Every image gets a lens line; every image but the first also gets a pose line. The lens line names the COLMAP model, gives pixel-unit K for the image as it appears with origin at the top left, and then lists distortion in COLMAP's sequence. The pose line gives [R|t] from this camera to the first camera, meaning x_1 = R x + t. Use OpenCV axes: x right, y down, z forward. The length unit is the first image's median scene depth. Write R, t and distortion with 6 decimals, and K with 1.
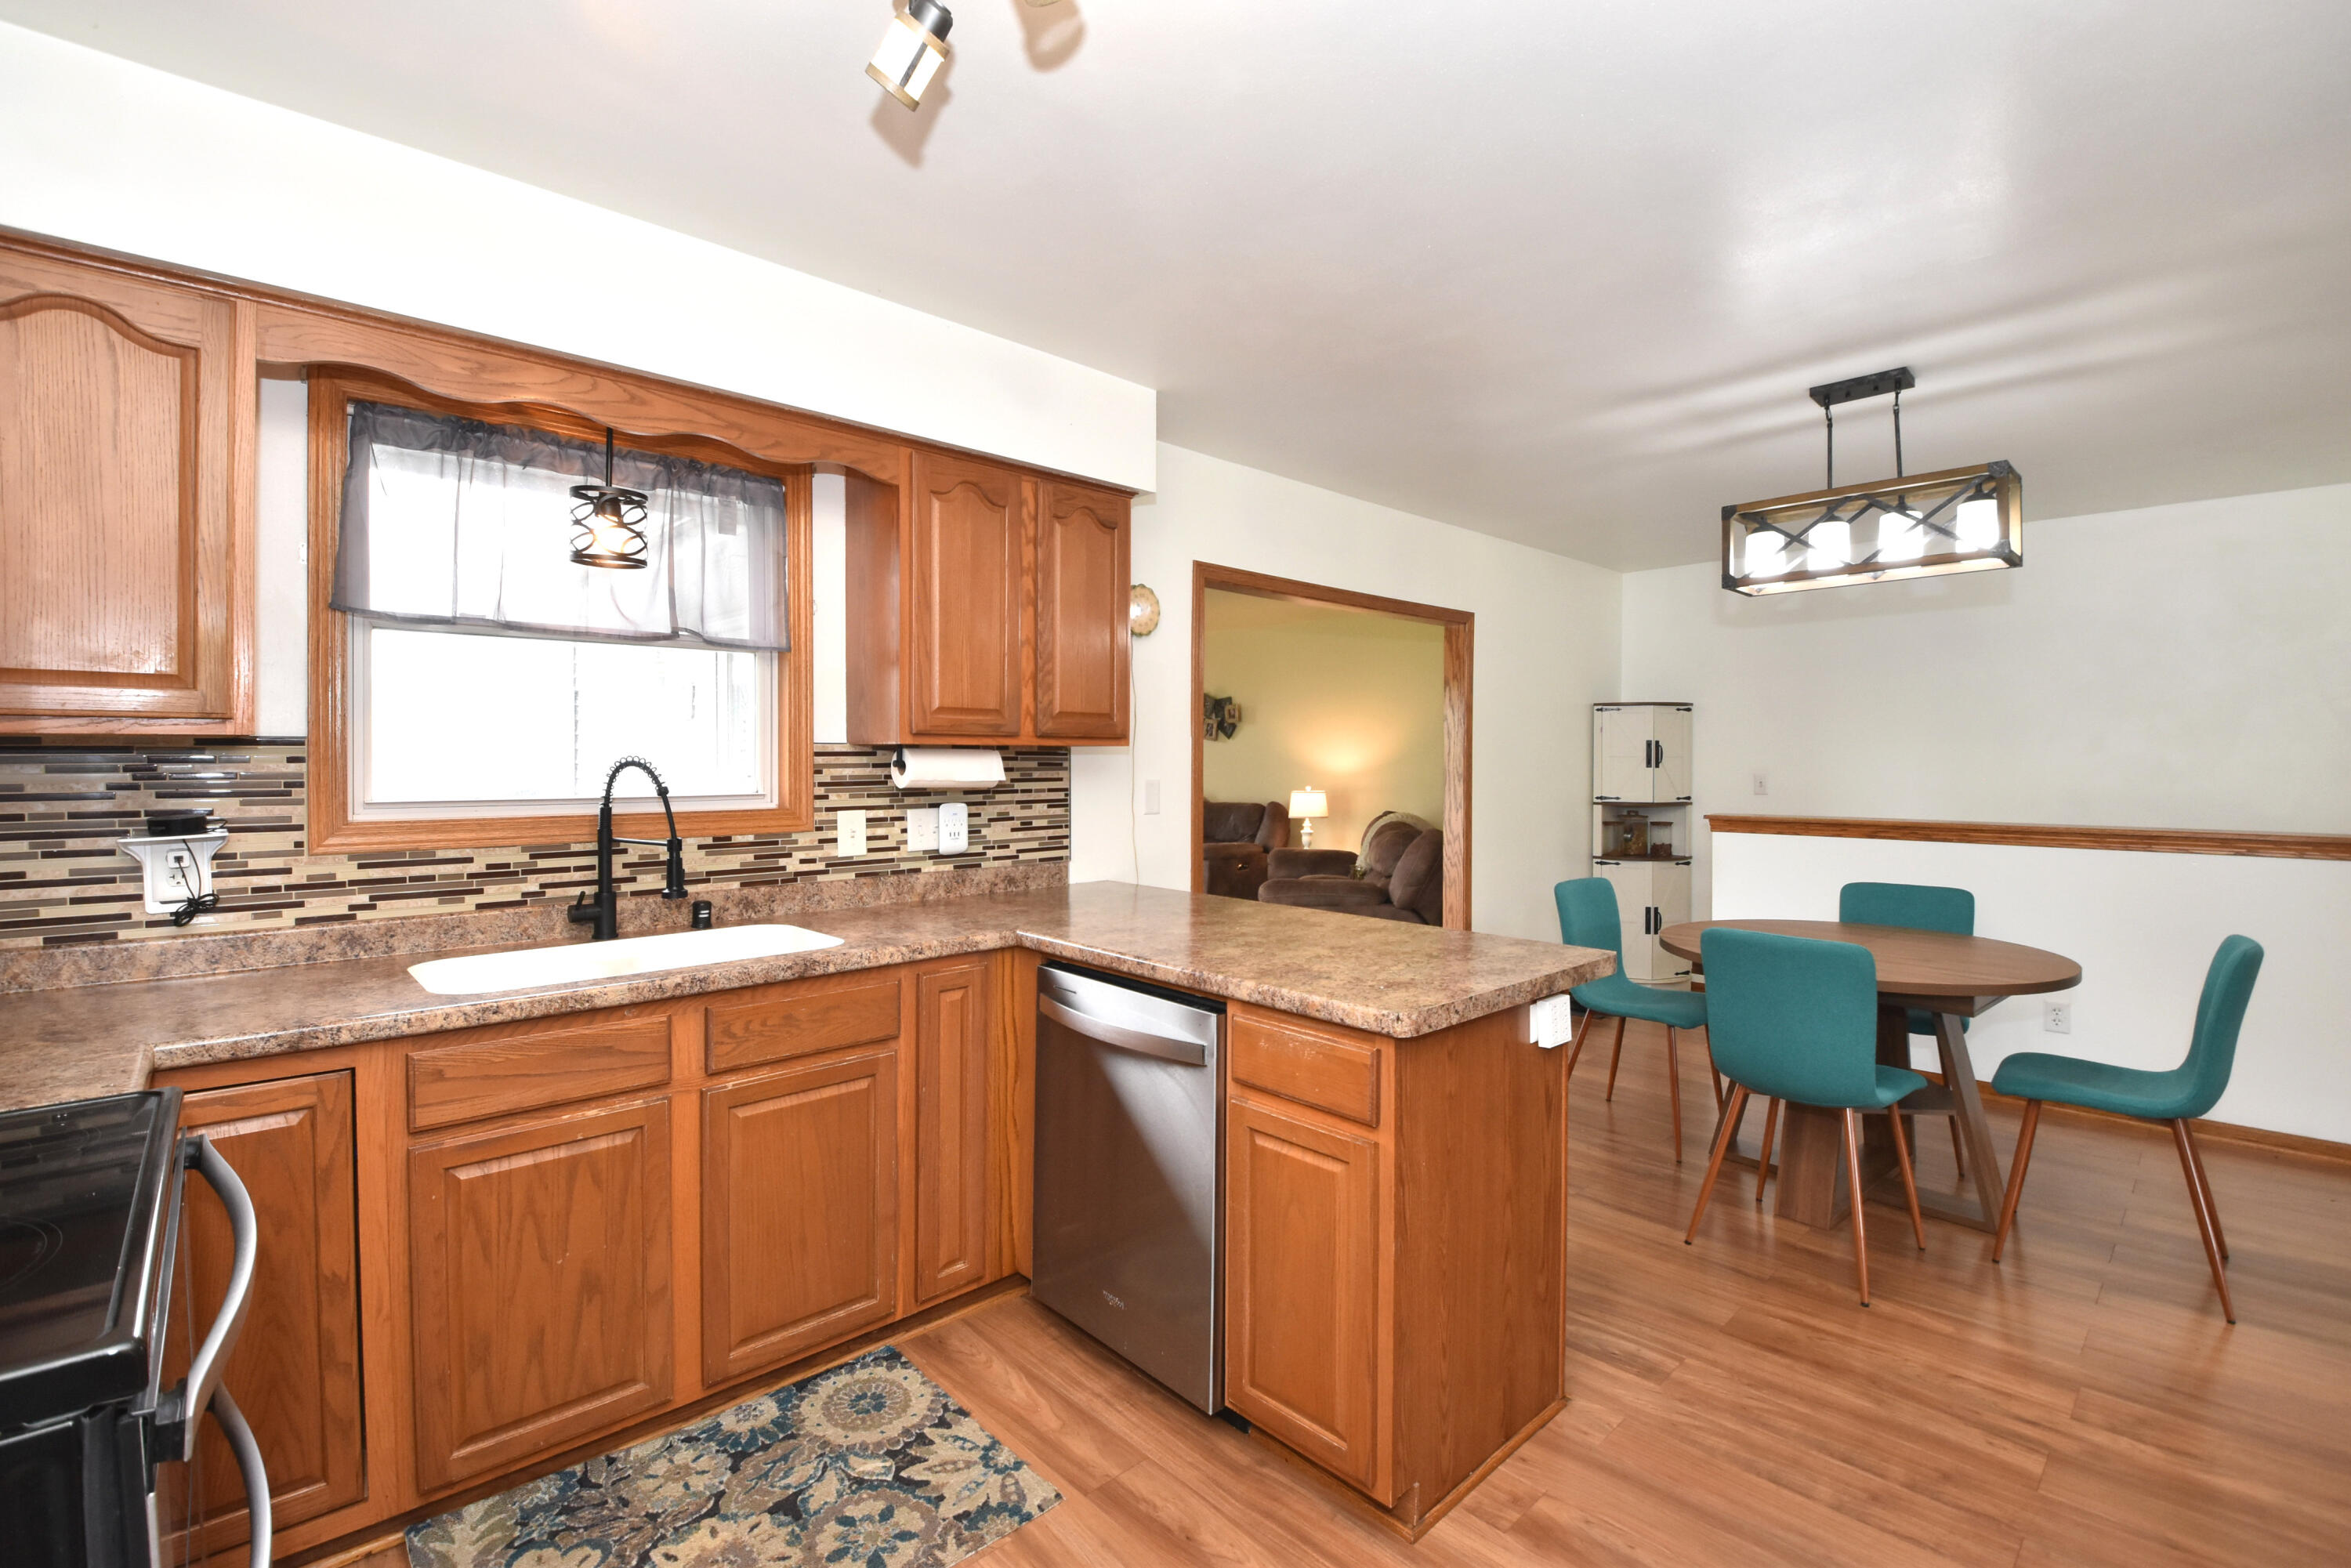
lens RADIAL K [[1029.0, 0, 1175.5], [0, 1029.0, 784.0], [0, 0, 1]] dist [0.011589, -0.012042]
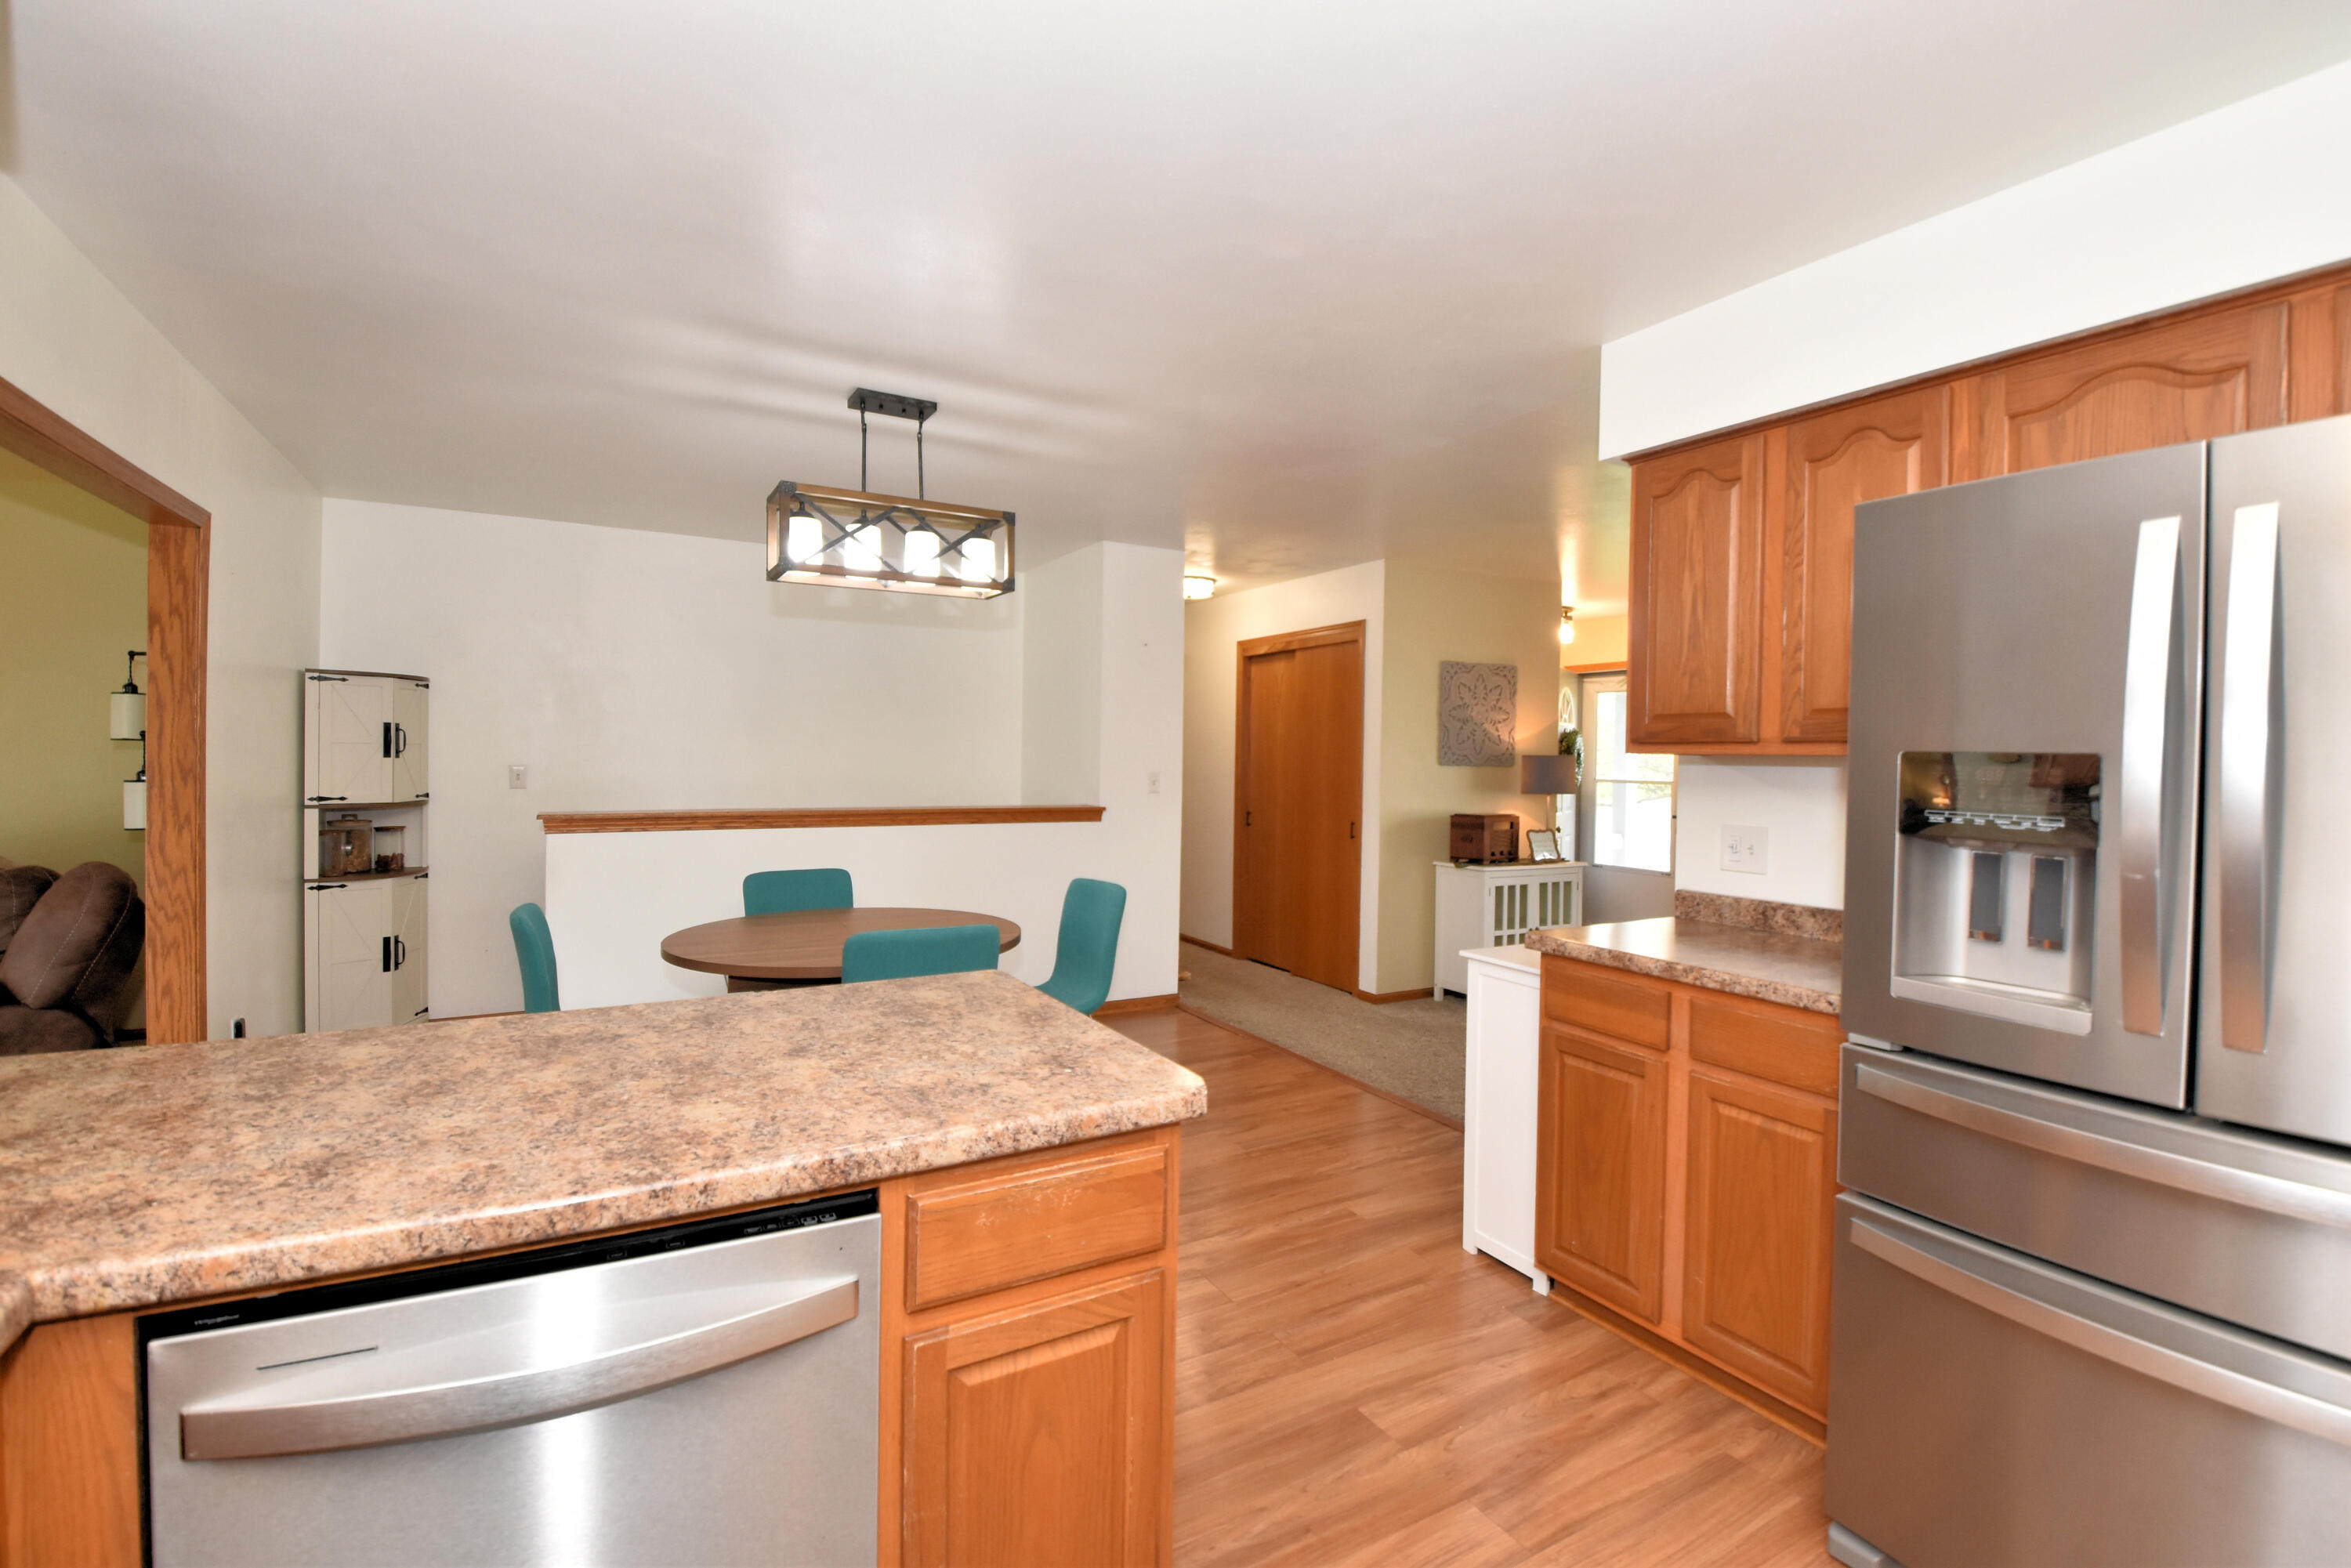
lens RADIAL K [[1029.0, 0, 1175.5], [0, 1029.0, 784.0], [0, 0, 1]] dist [0.011589, -0.012042]
pose [[0.234570, -0.024668, 0.971786, -0.346604], [0.010683, 0.999683, 0.022798, -0.017015], [-0.972041, 0.005034, 0.234759, 0.525698]]
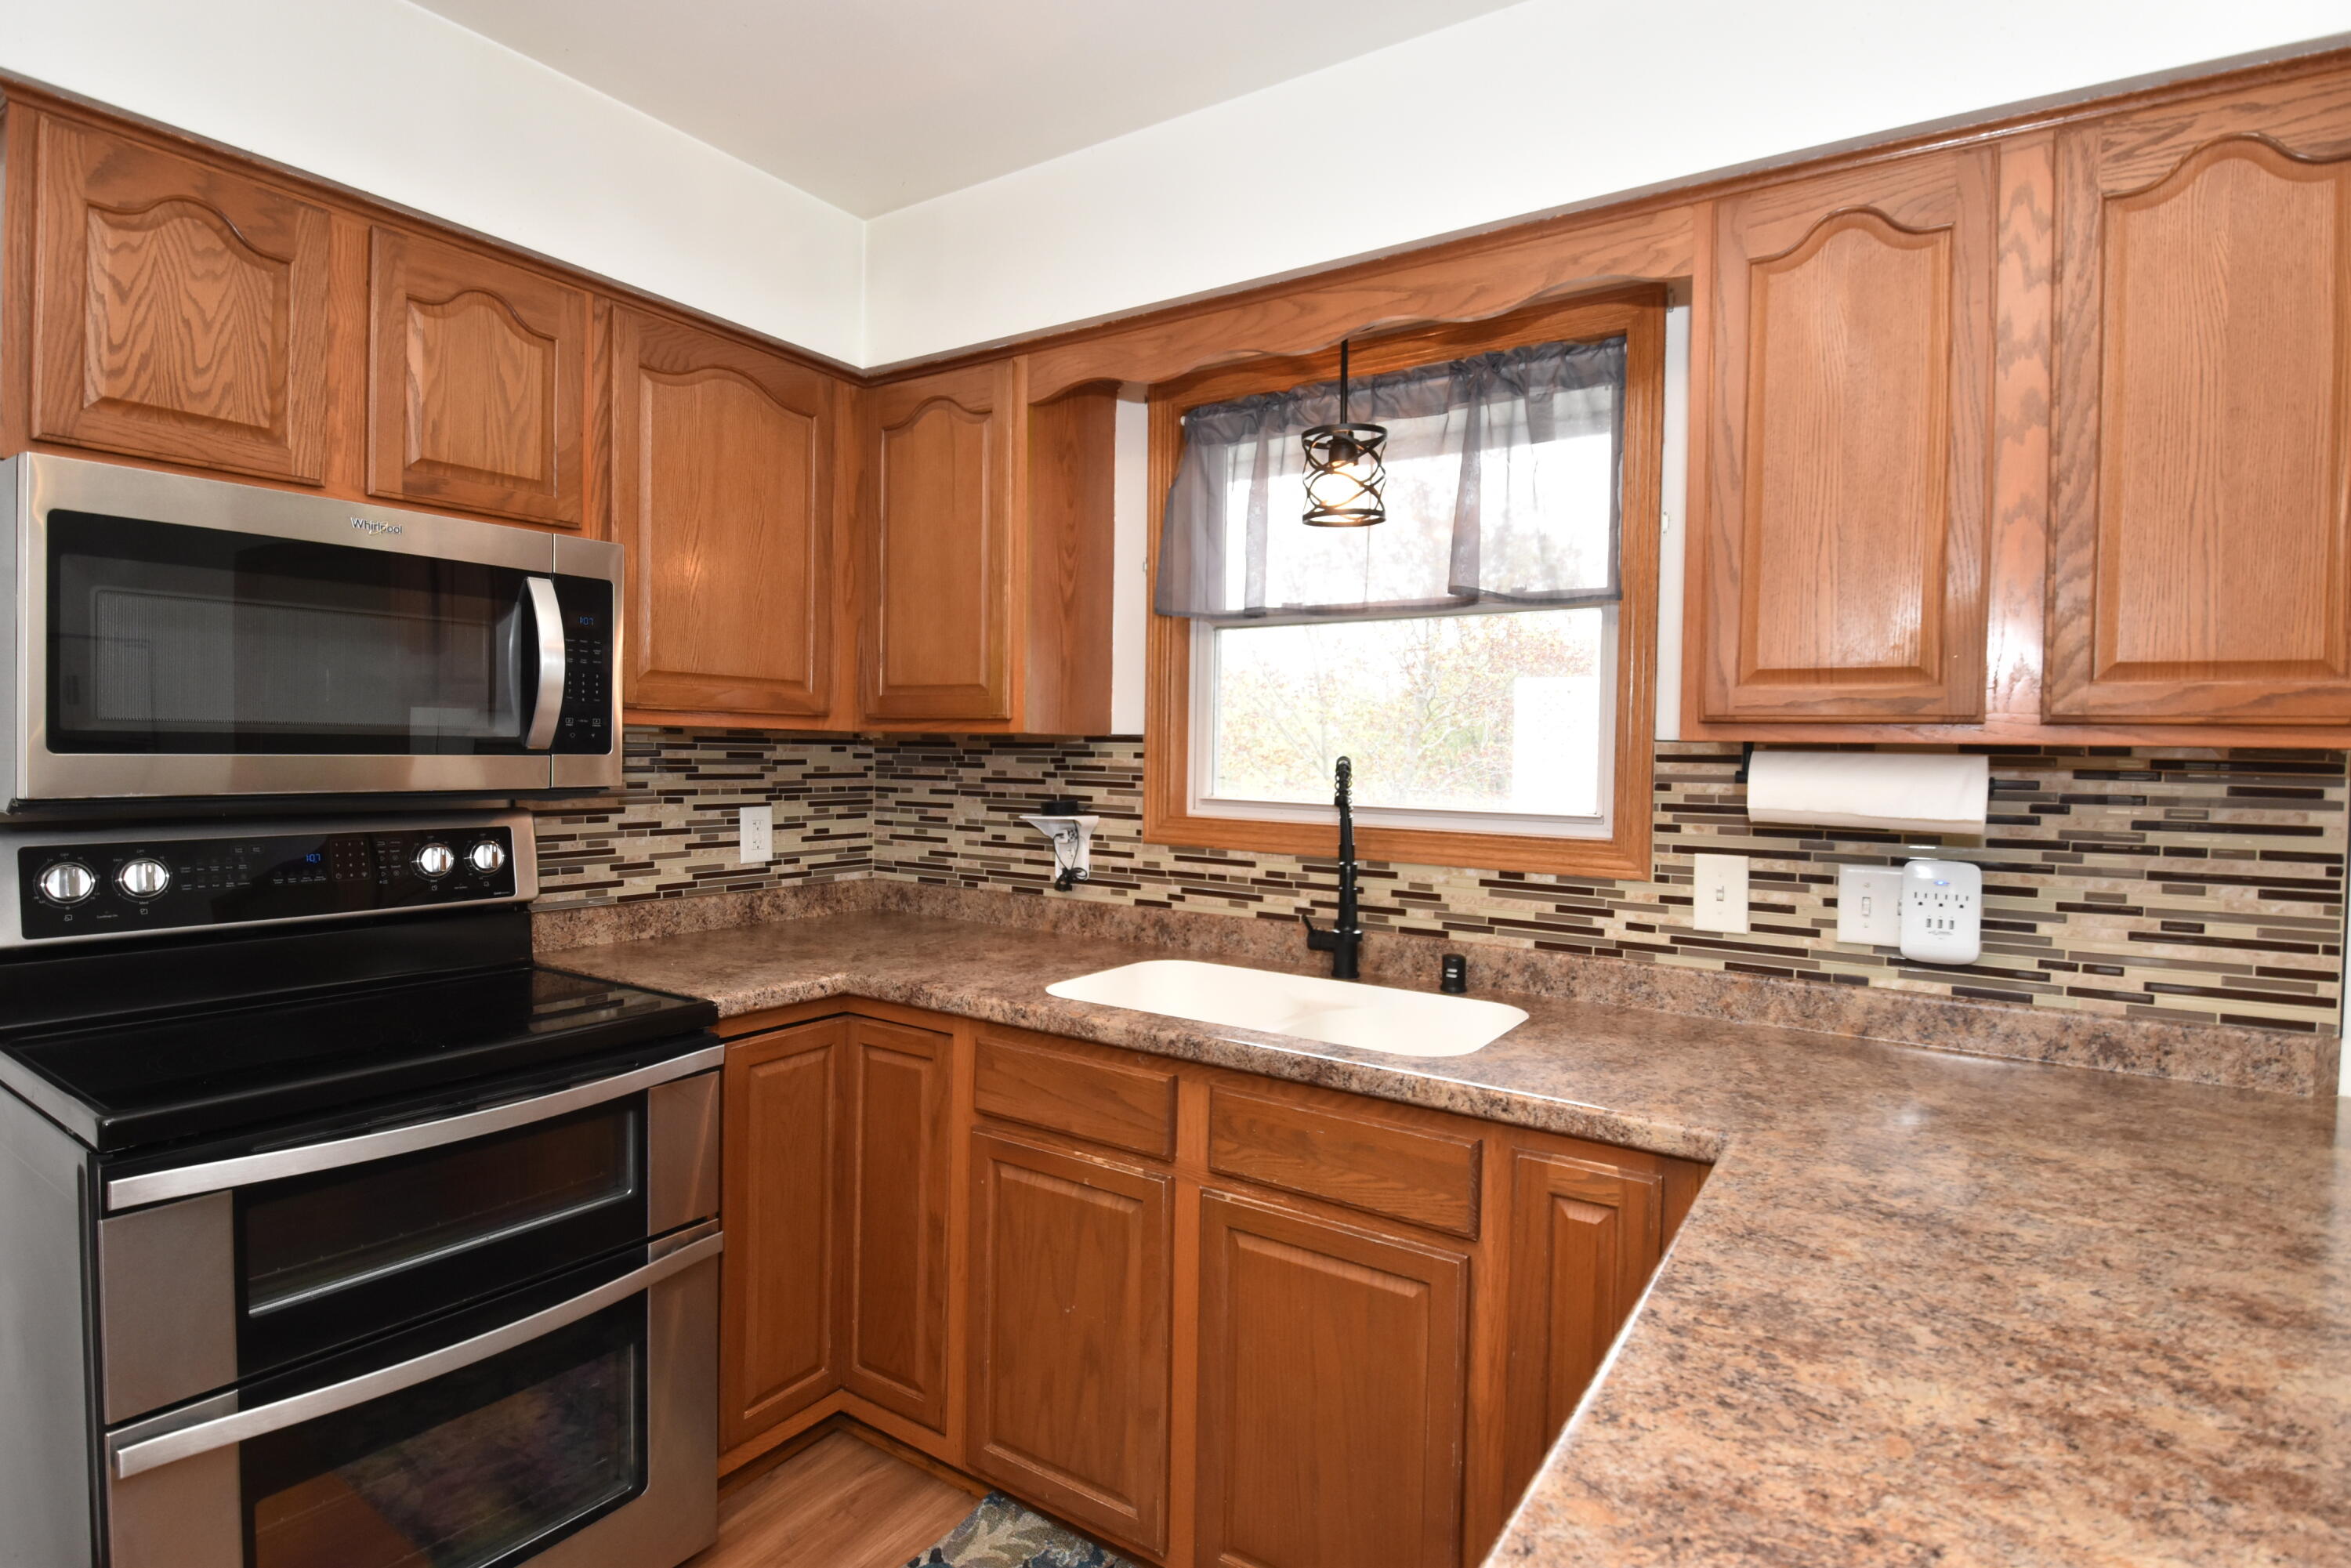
lens RADIAL K [[1150.4, 0, 1175.5], [0, 1150.4, 784.0], [0, 0, 1]] dist [0.010918, -0.001510]
pose [[0.241991, 0.031669, -0.969761, 0.270223], [-0.044732, 0.998769, 0.021454, -0.016250], [0.969247, 0.038187, 0.243110, 0.573347]]
